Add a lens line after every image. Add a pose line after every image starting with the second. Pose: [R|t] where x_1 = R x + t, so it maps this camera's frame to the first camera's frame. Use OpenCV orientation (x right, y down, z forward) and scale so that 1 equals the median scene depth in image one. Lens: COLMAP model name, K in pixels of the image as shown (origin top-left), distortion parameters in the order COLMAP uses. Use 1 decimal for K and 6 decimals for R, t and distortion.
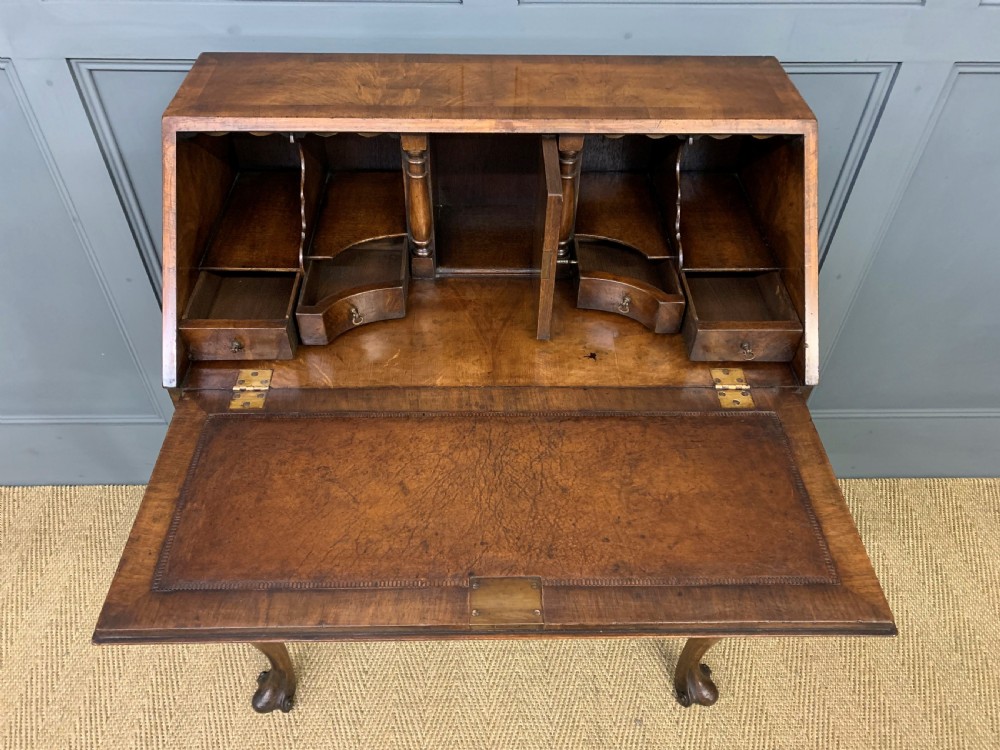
lens RADIAL K [[756.0, 0, 494.2], [0, 756.0, 365.3], [0, 0, 1]] dist [0.012488, -0.002452]
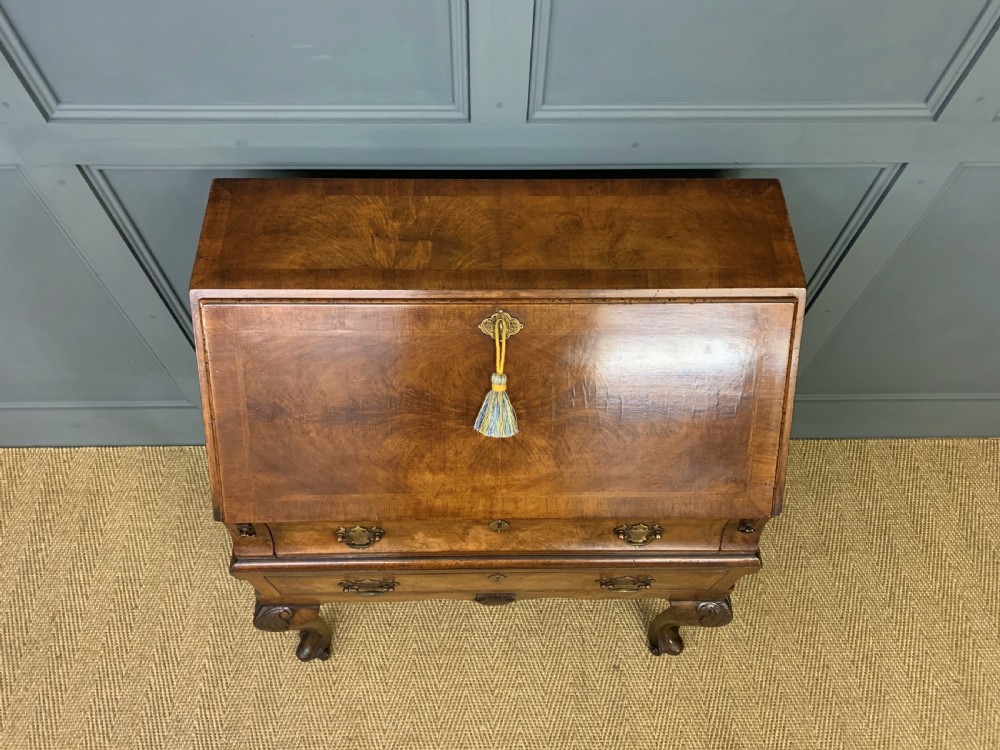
lens RADIAL K [[756.0, 0, 494.2], [0, 756.0, 365.3], [0, 0, 1]] dist [0.012488, -0.002452]
pose [[0.999990, 0.004575, 0.000237, -0.007199], [-0.004461, 0.960770, 0.277310, -0.334082], [0.001041, -0.277308, 0.960781, -0.030647]]
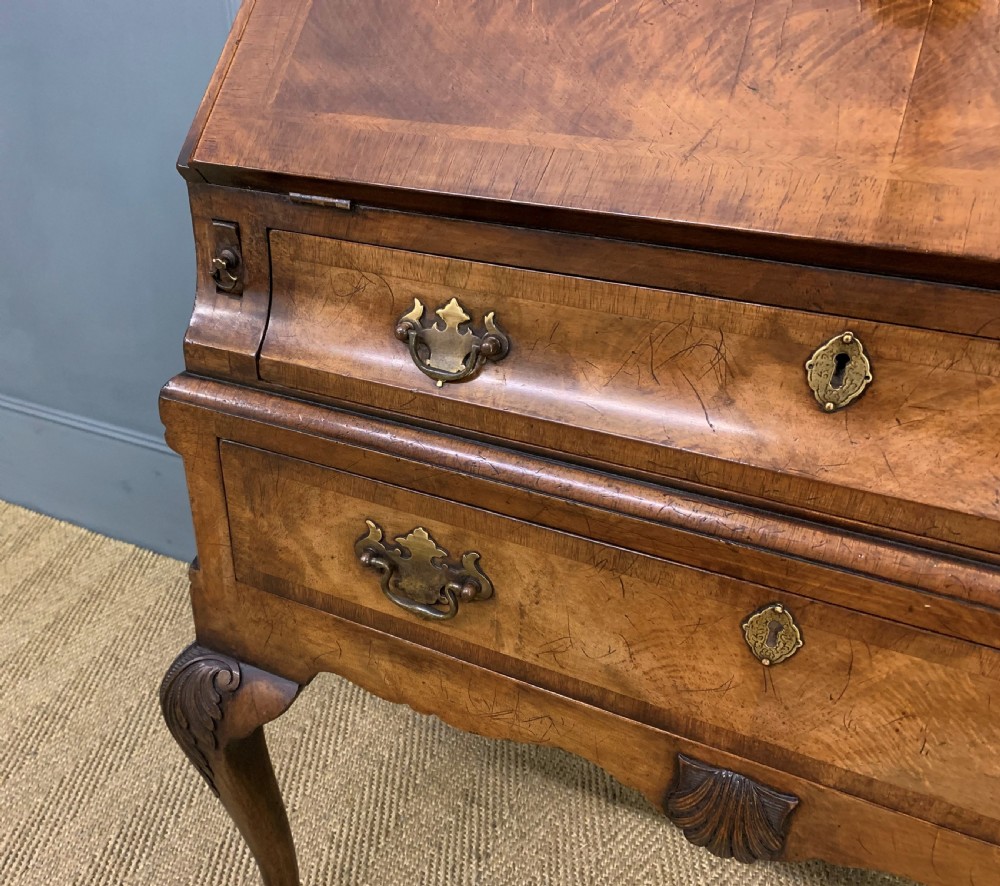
lens RADIAL K [[907.8, 0, 402.6], [0, 907.8, 441.9], [0, 0, 1]] dist [0.022192, -0.018662]
pose [[0.876383, 0.216227, -0.430347, 0.007632], [-0.313069, 0.934776, -0.167876, 0.167611], [0.365979, 0.281852, 0.886915, 0.353636]]
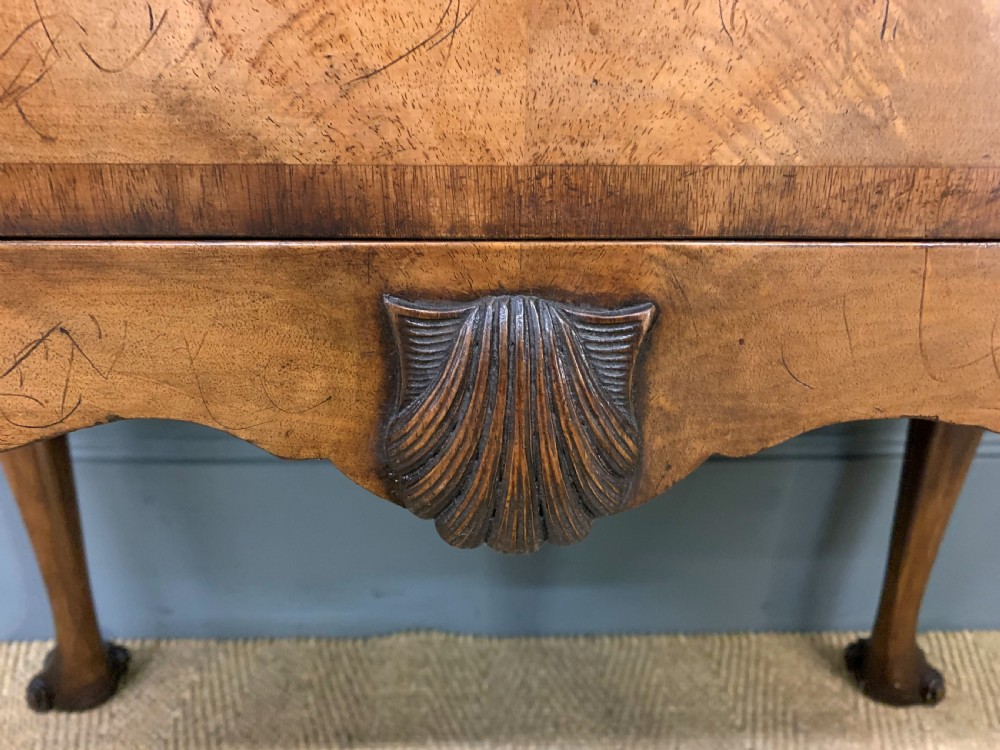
lens RADIAL K [[796.2, 0, 494.6], [0, 796.2, 375.5], [0, 0, 1]] dist [0.004624, -0.000565]
pose [[0.999956, -0.007147, -0.006072, -0.007309], [0.004097, 0.915362, -0.402610, 0.259681], [0.008435, 0.402568, 0.915351, 0.656777]]
